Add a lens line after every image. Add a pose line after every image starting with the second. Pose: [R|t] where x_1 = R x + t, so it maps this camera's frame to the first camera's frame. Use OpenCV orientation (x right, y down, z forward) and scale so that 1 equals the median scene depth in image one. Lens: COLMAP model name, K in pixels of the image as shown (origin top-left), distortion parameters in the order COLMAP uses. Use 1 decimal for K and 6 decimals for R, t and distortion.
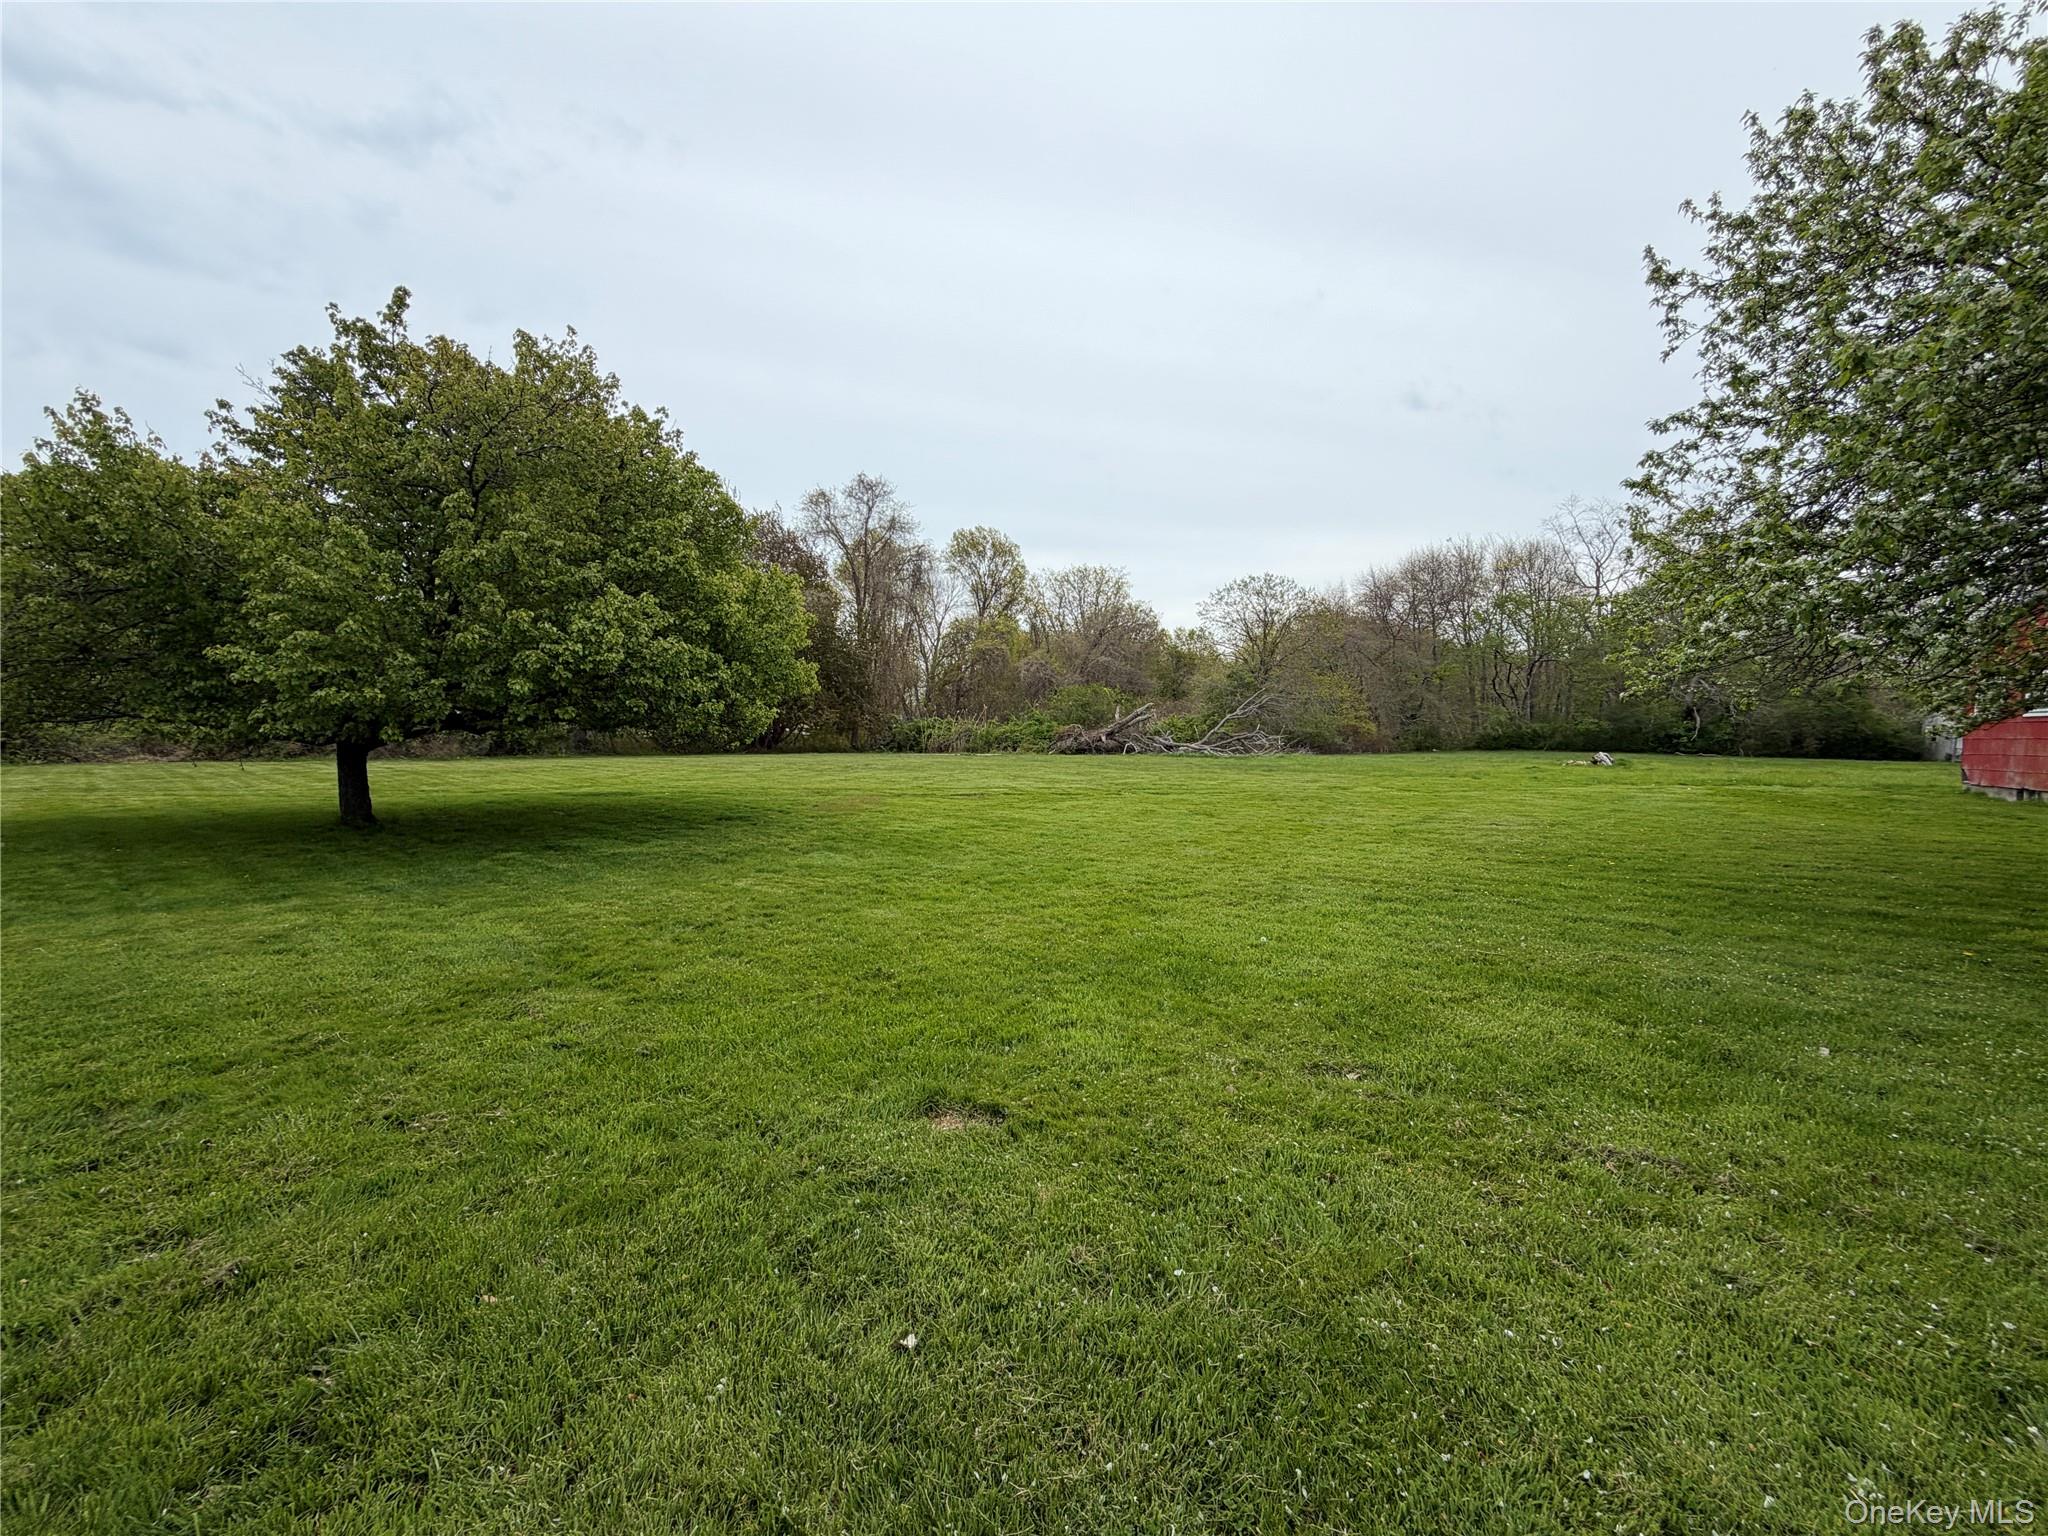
lens RADIAL K [[815.5, 0, 1021.9], [0, 815.5, 765.4], [0, 0, 1]] dist [0.000310, 0.000104]
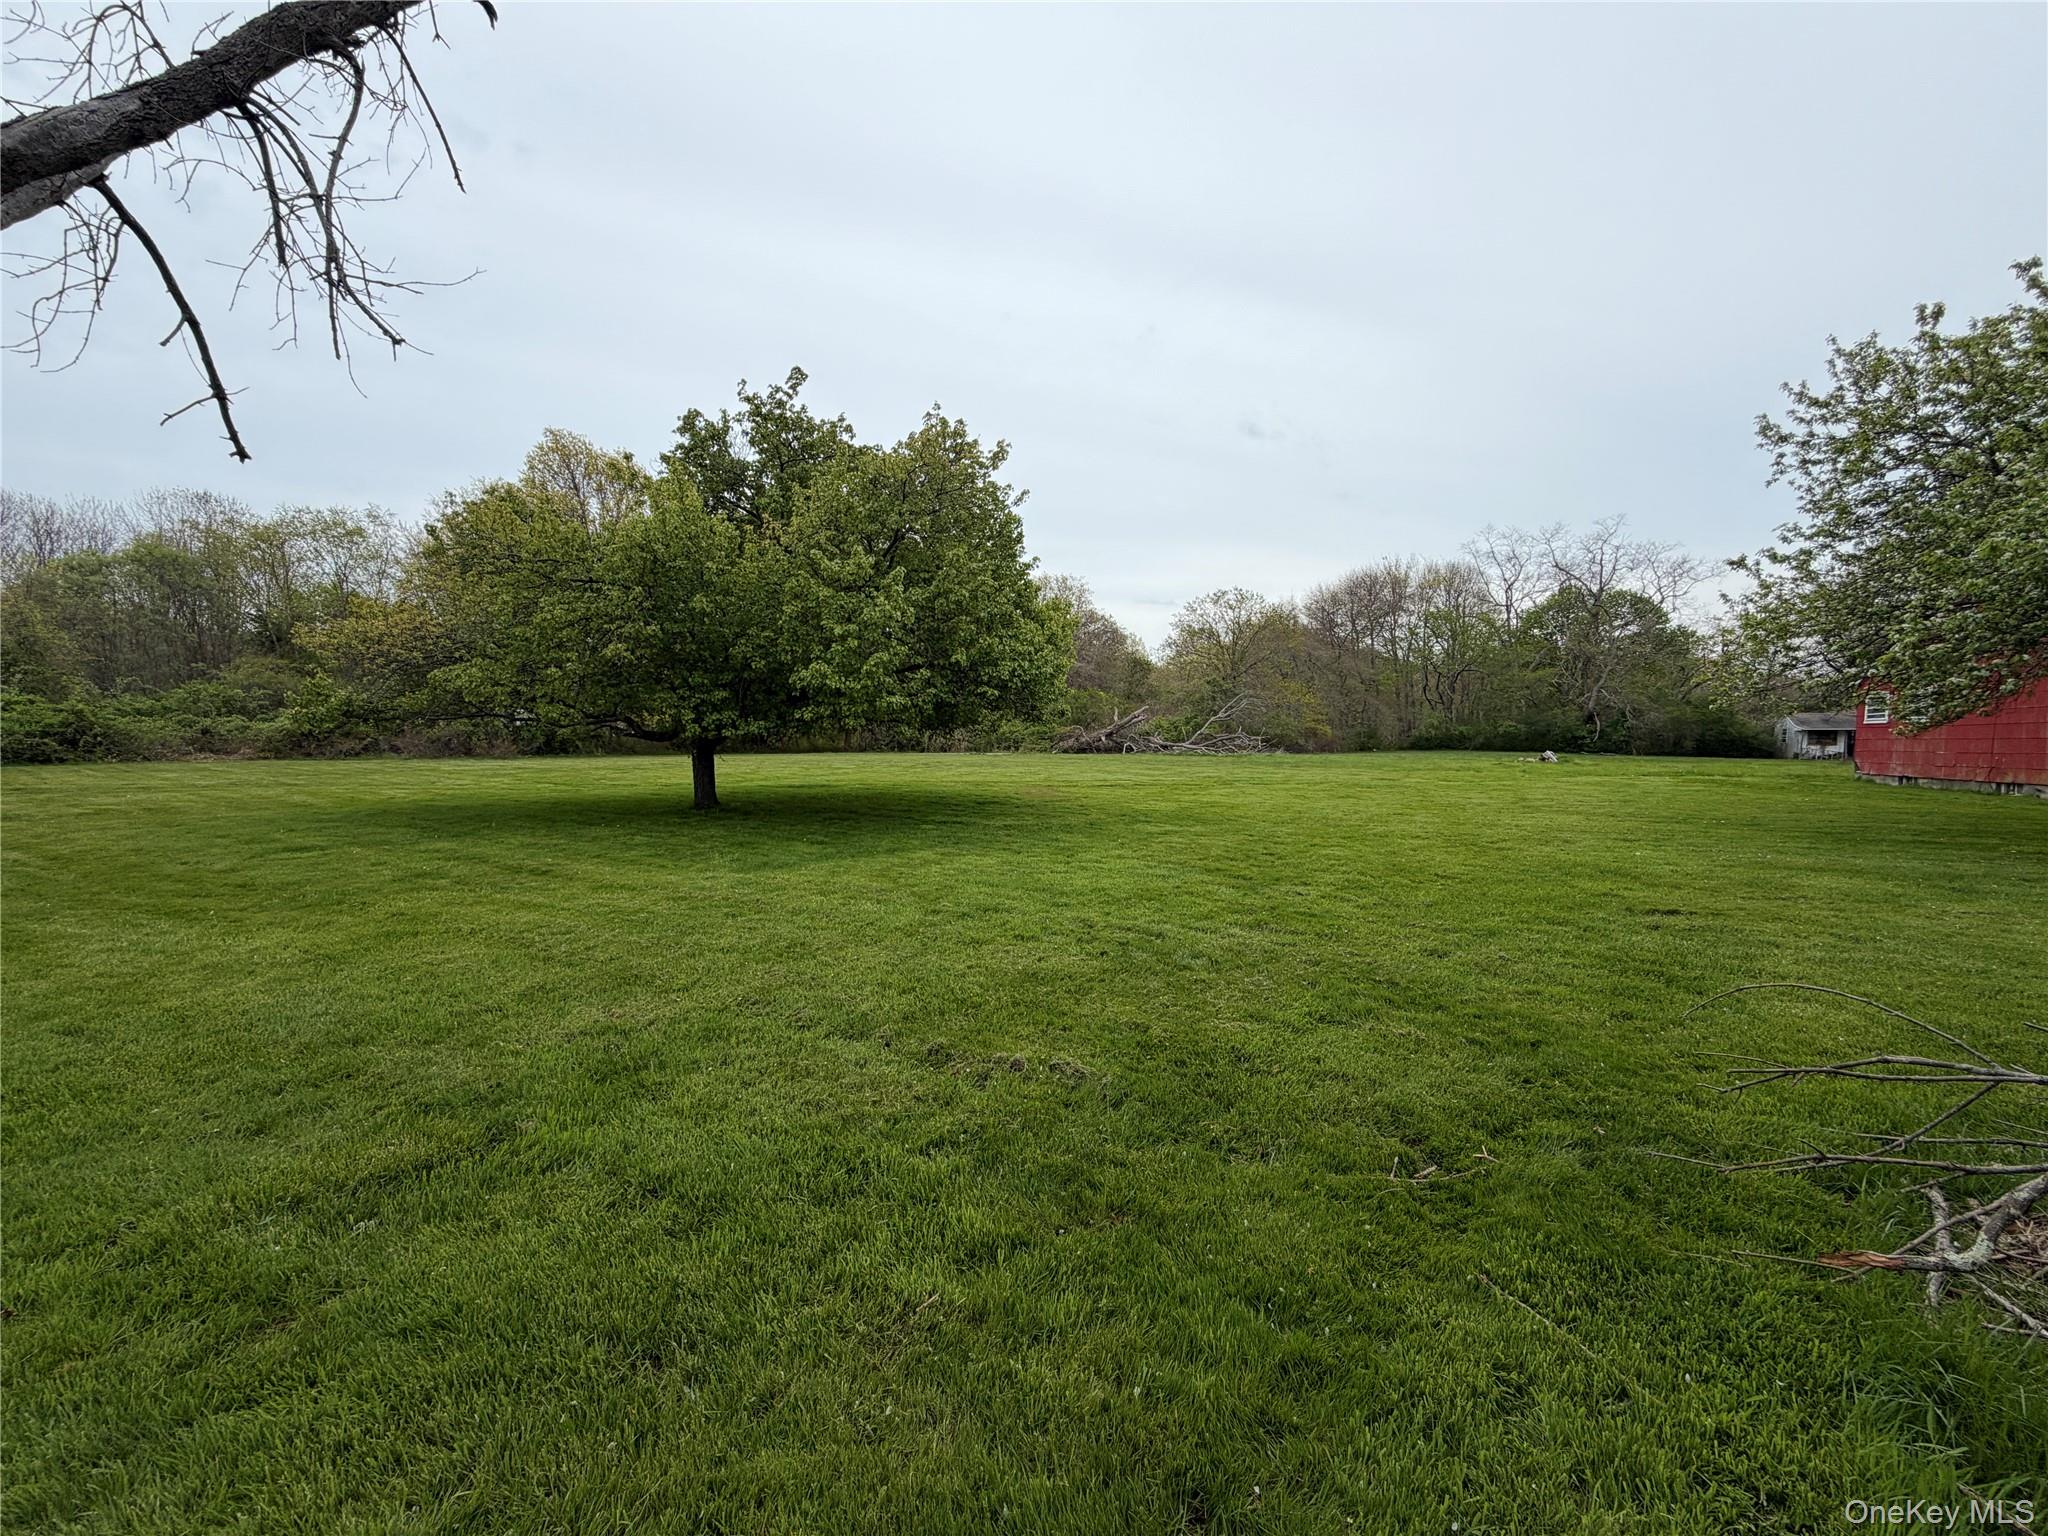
lens RADIAL K [[815.5, 0, 1019.8], [0, 815.5, 764.2], [0, 0, 1]] dist [0.000310, 0.000104]
pose [[0.993397, -0.002138, 0.114703, -0.727968], [0.002486, 0.999993, -0.002890, 0.018479], [-0.114696, 0.003156, 0.993396, -0.324155]]
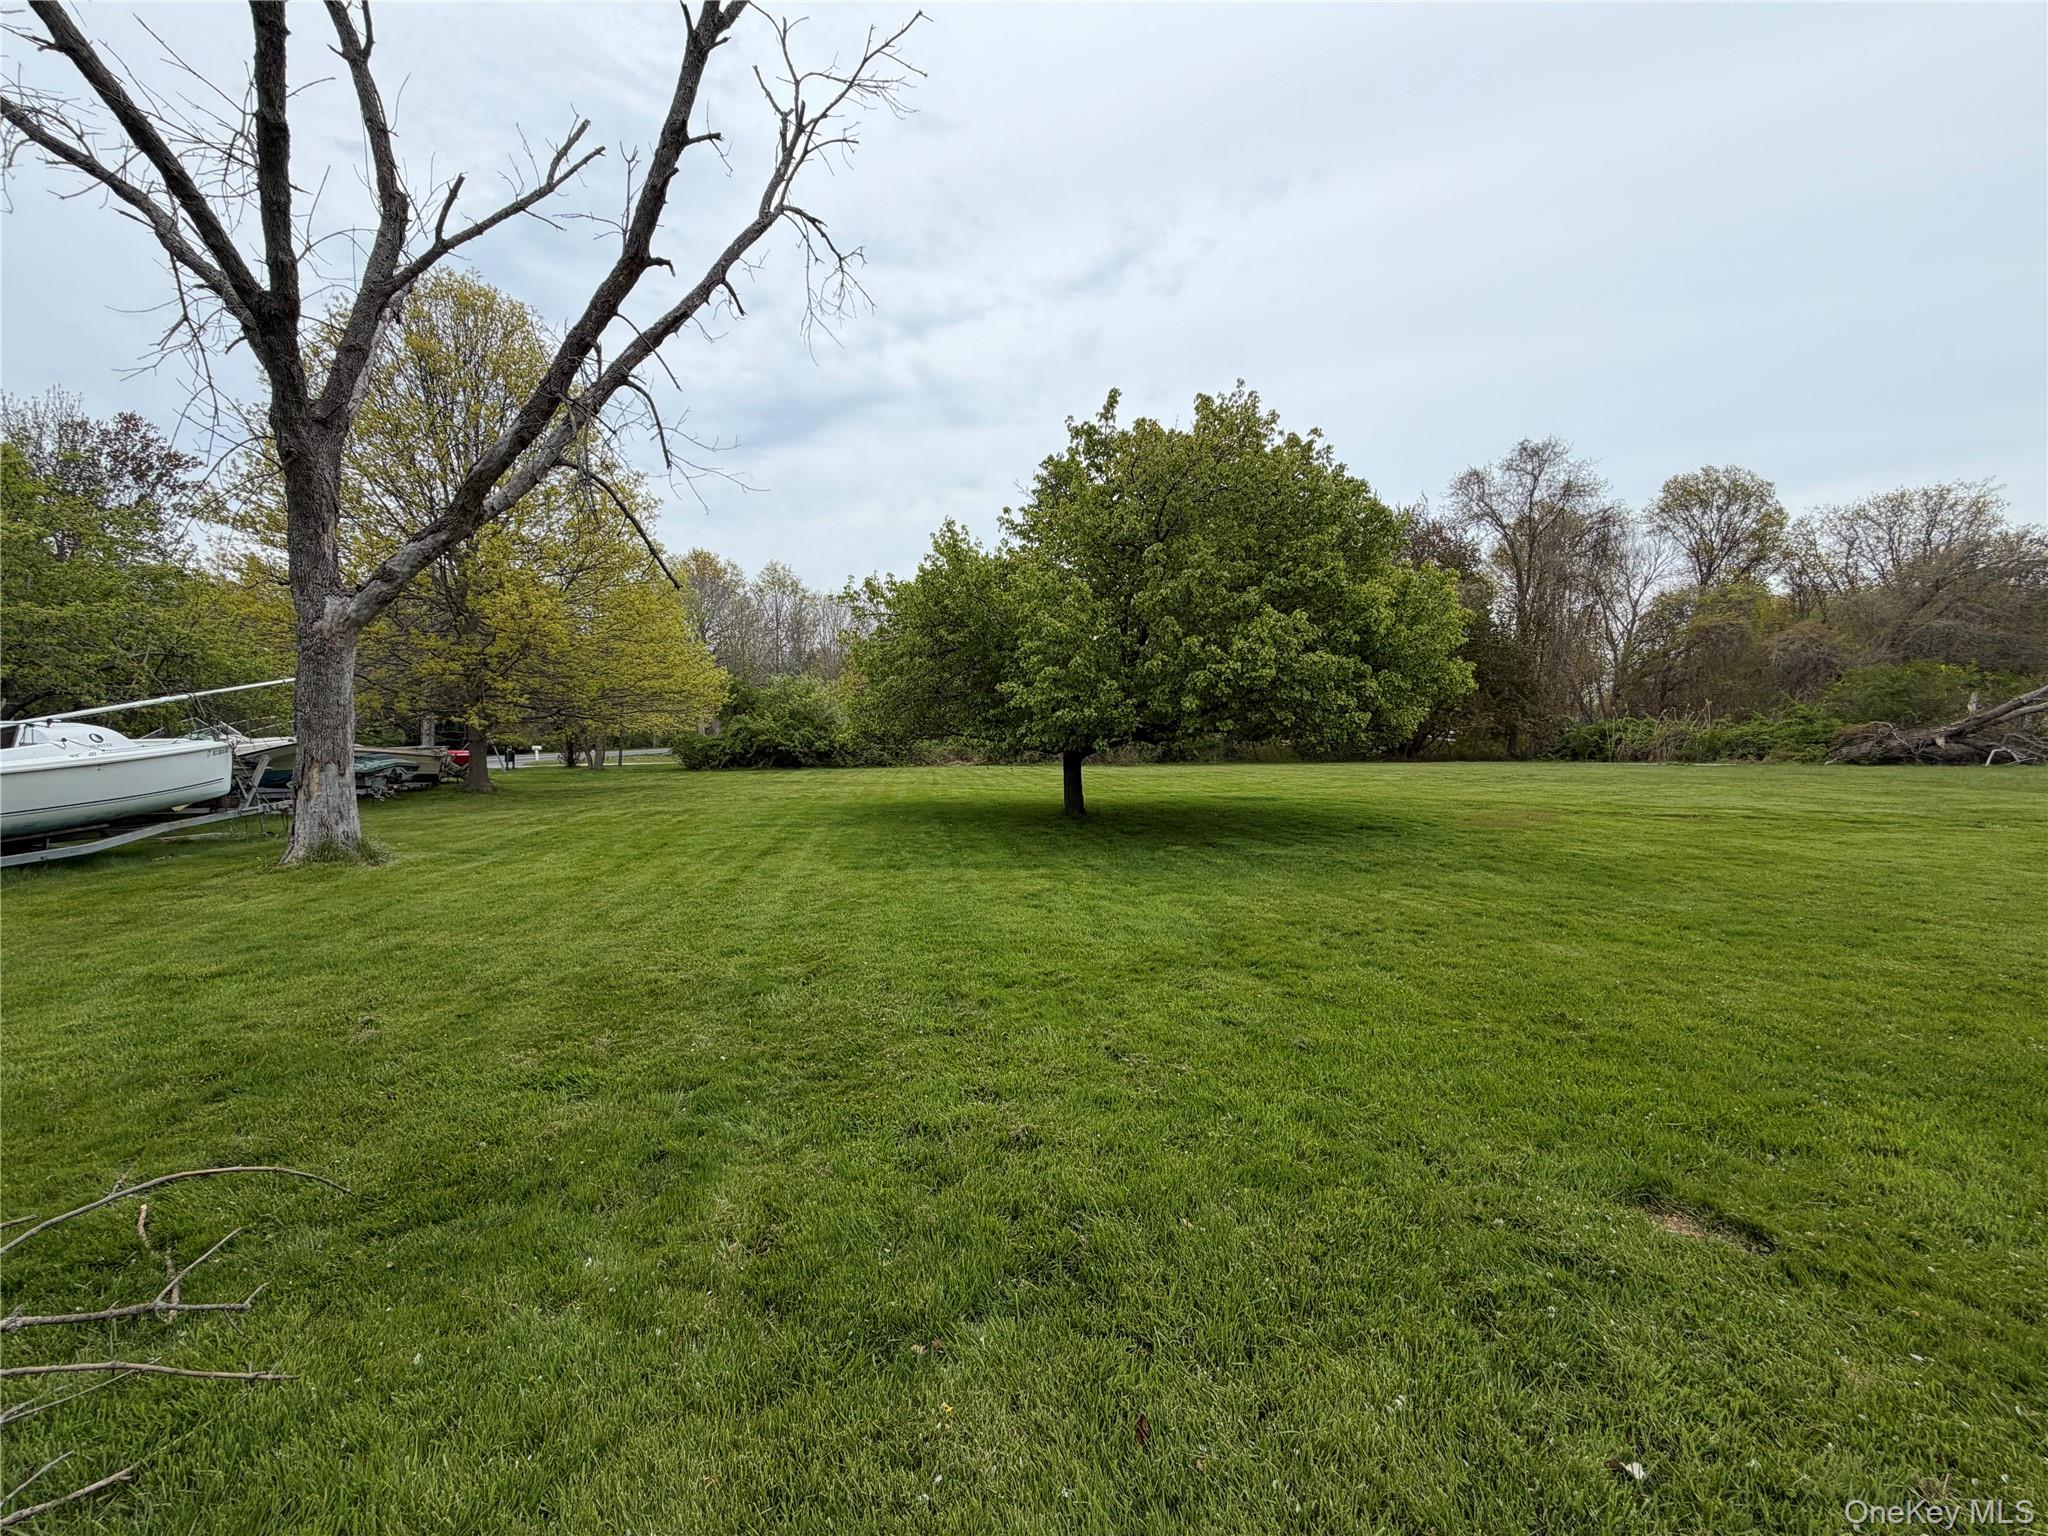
lens RADIAL K [[815.5, 0, 1020.3], [0, 815.5, 768.3], [0, 0, 1]] dist [0.000310, 0.000104]
pose [[0.736189, 0.010139, -0.676700, -0.012536], [-0.014234, 0.999899, -0.000504, 0.000162], [0.676626, 0.010003, 0.736259, -0.012379]]
